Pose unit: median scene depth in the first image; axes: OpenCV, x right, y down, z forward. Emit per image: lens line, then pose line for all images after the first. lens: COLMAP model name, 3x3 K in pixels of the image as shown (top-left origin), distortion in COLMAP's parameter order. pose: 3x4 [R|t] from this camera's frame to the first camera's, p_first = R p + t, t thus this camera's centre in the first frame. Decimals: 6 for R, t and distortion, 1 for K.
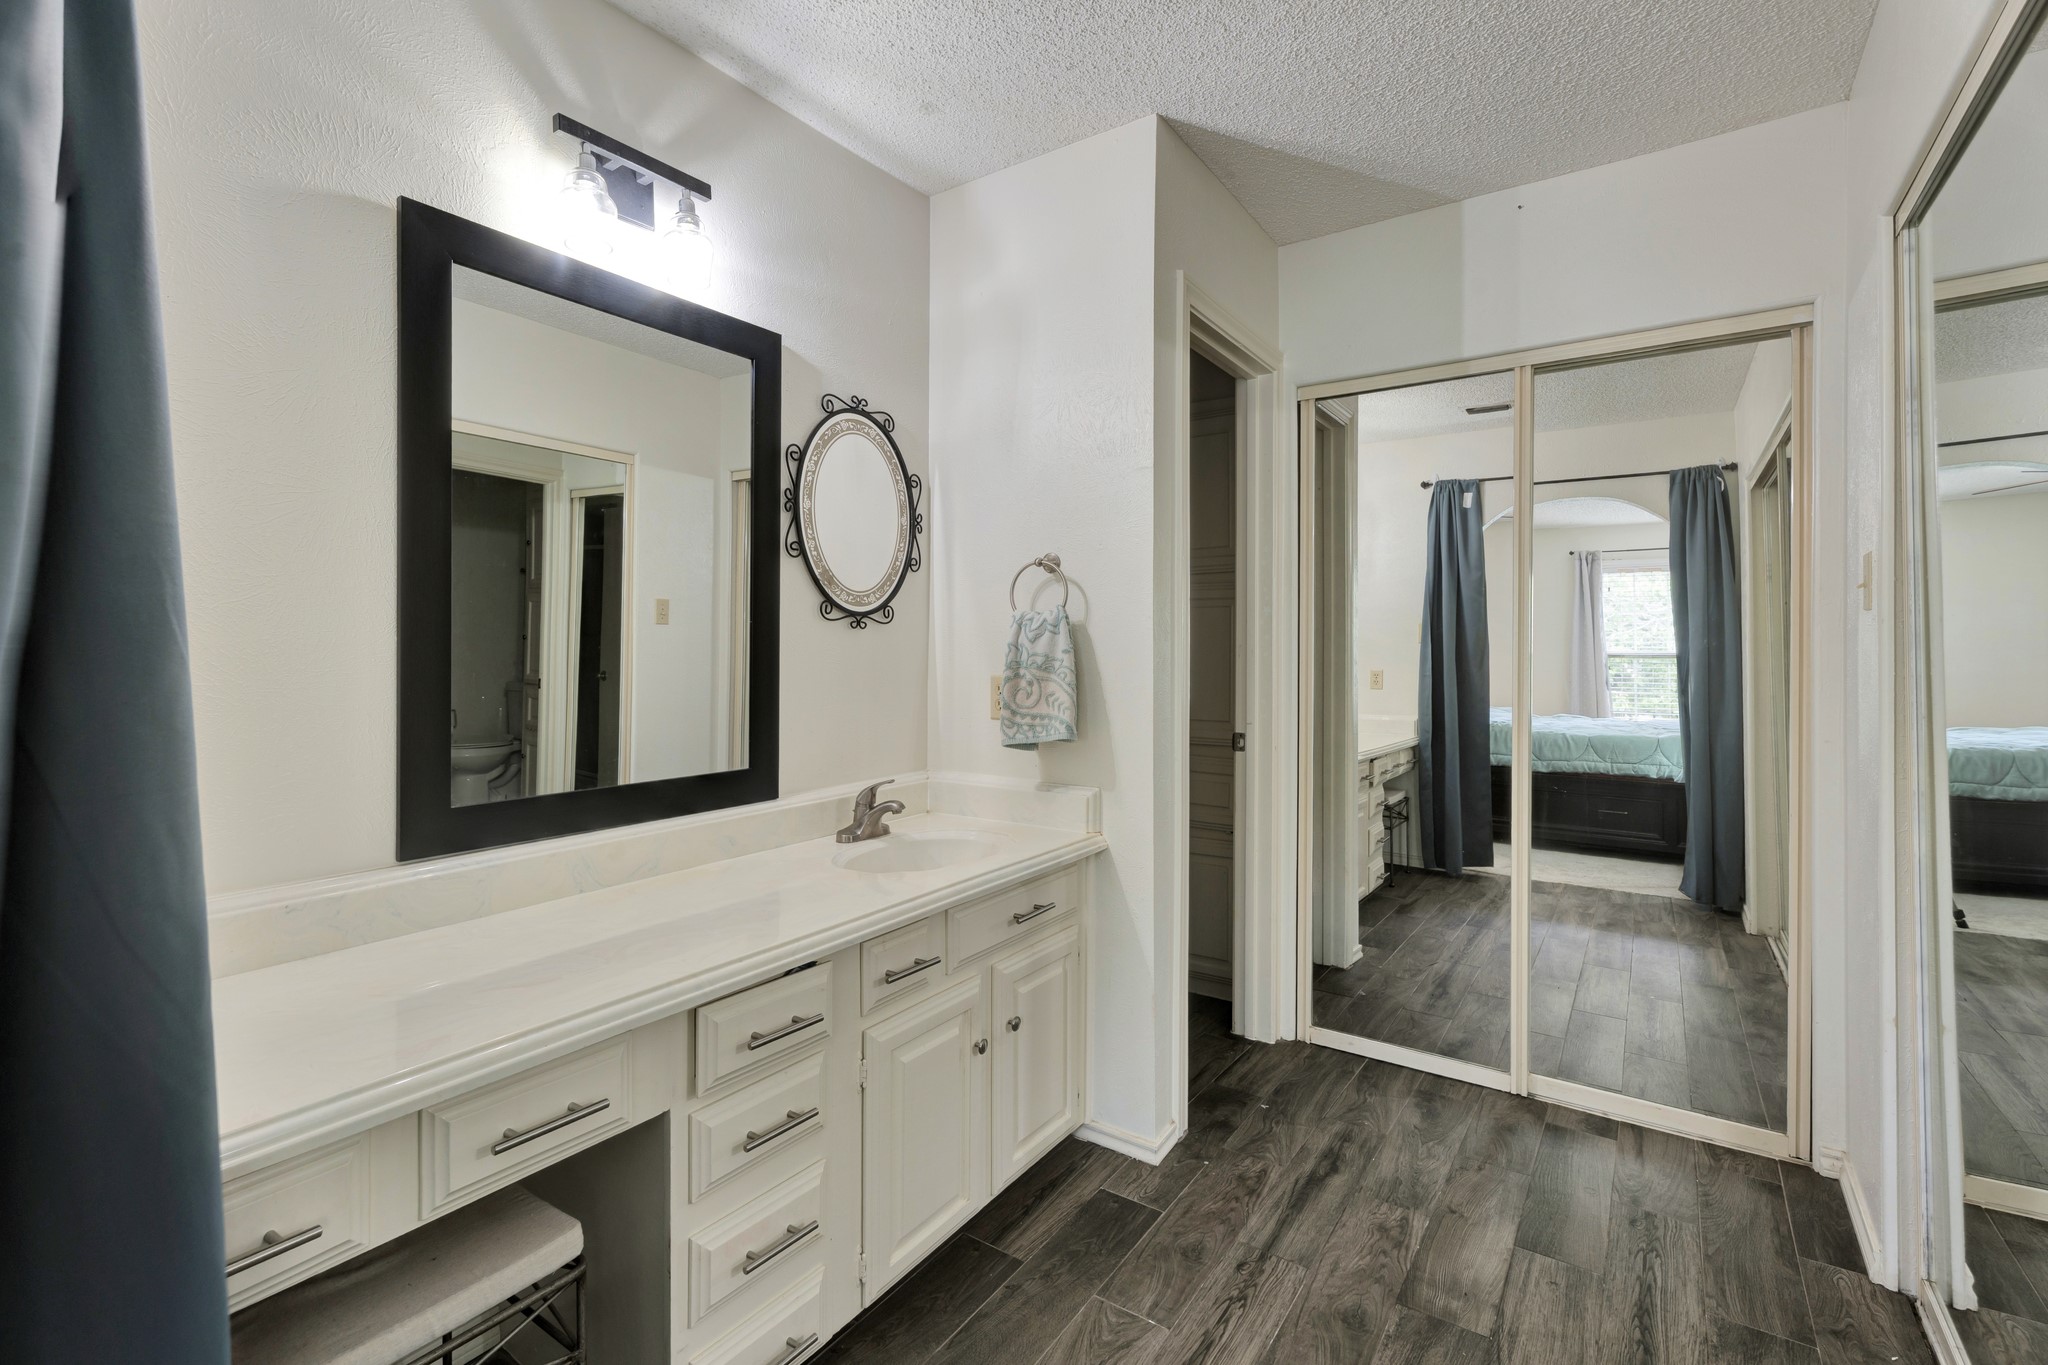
lens RADIAL K [[905.1, 0, 1023.1], [0, 905.1, 646.9], [0, 0, 1]] dist [-0.003267, 0.000563]
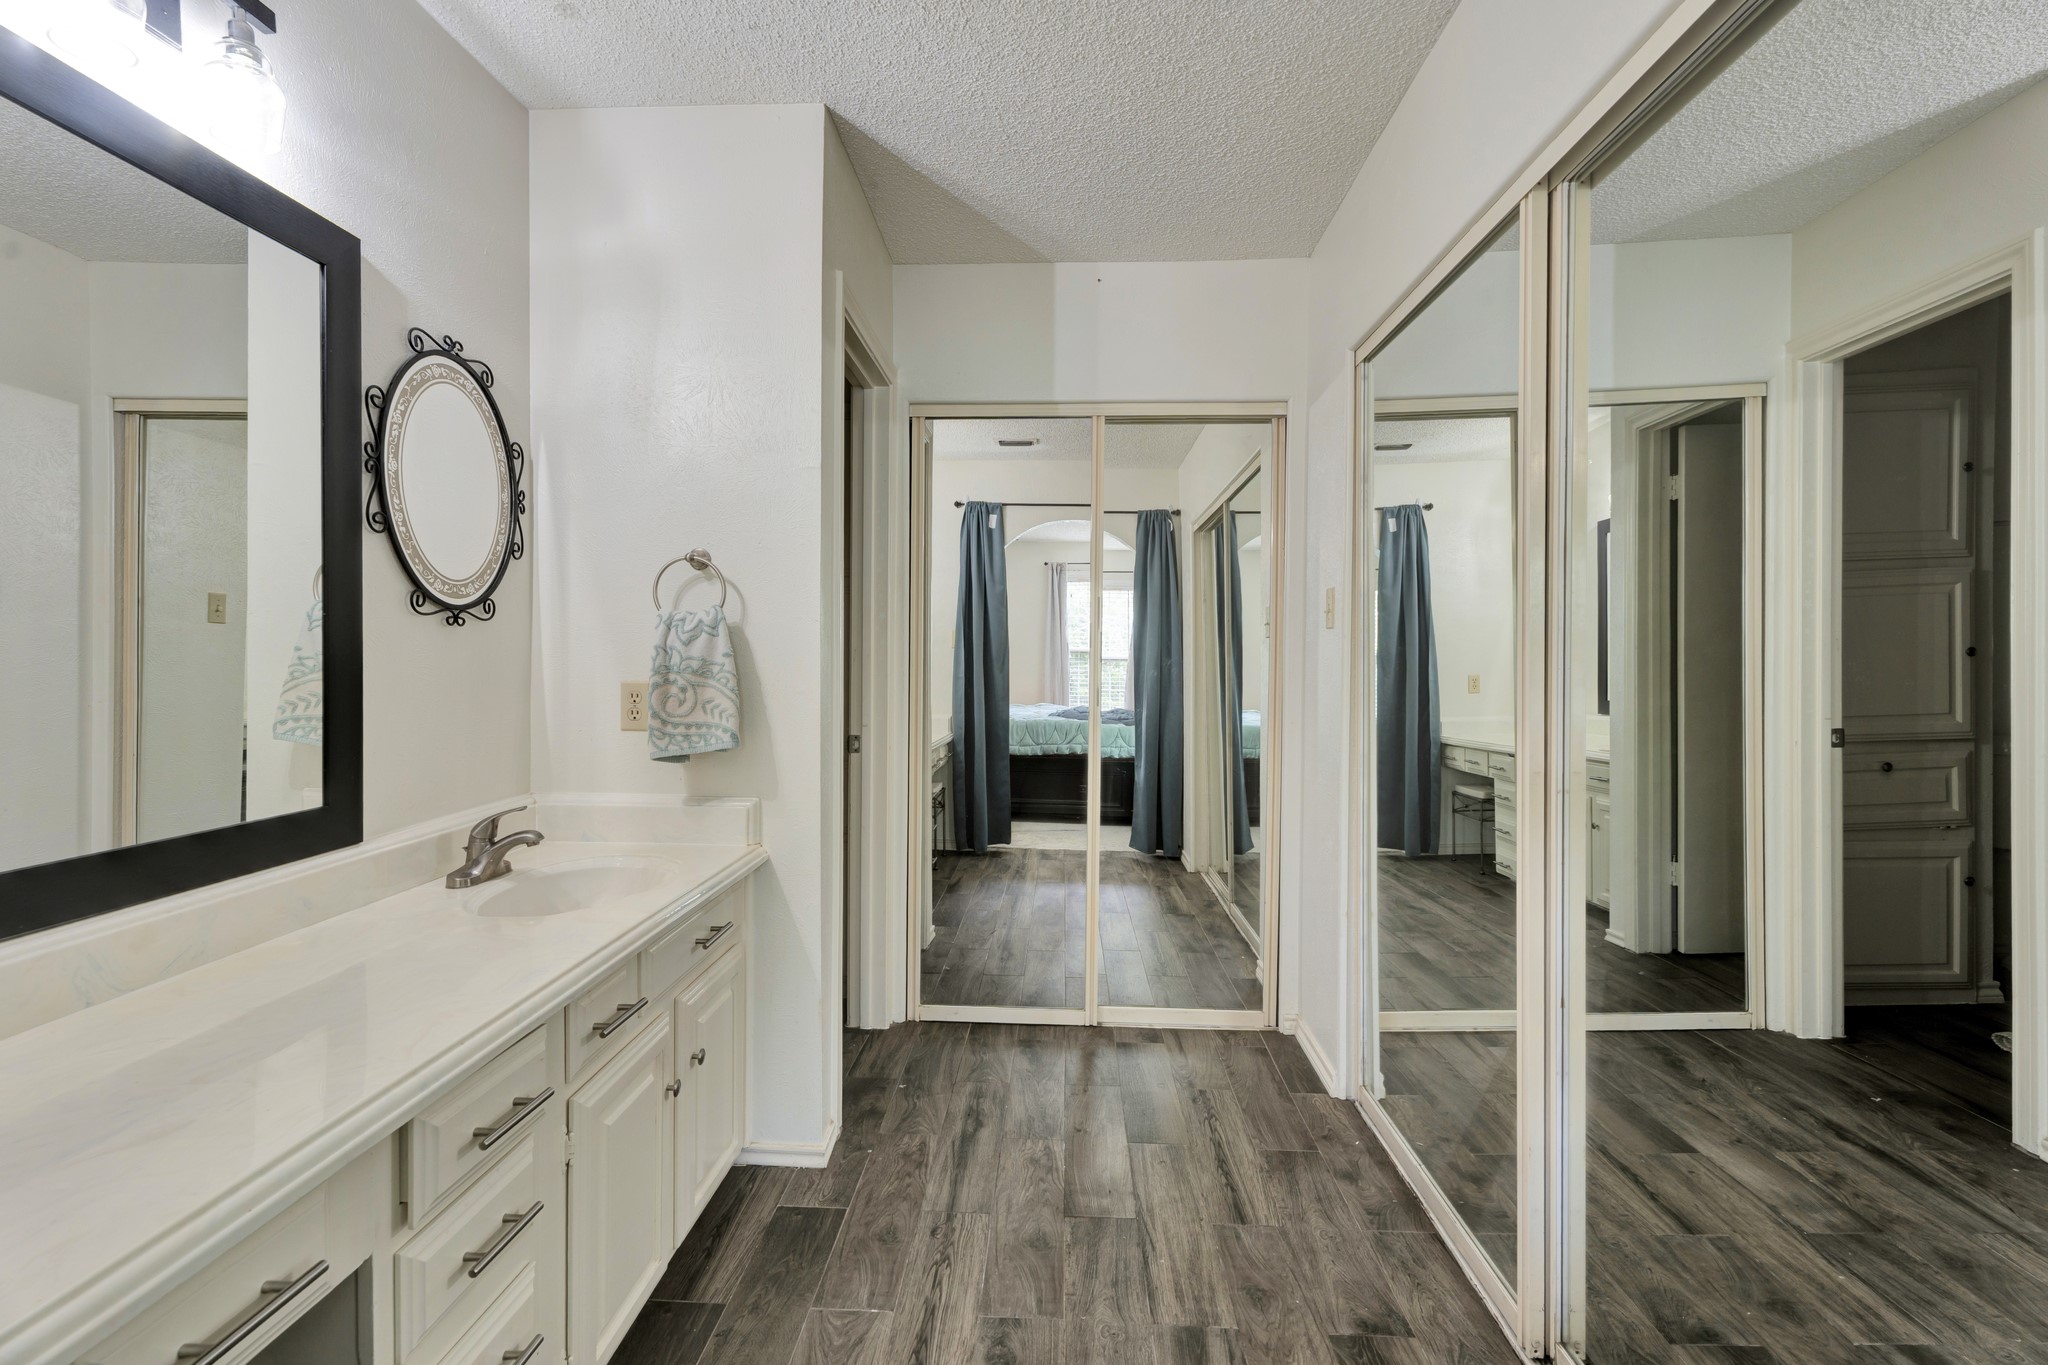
lens RADIAL K [[910.1, 0, 1011.9], [0, 910.1, 671.9], [0, 0, 1]] dist [0.000422, 0.000891]
pose [[0.849280, -0.005724, 0.527912, -0.201184], [-0.007358, 0.999716, 0.022676, -0.001000], [-0.527892, -0.023143, 0.848996, 0.044024]]
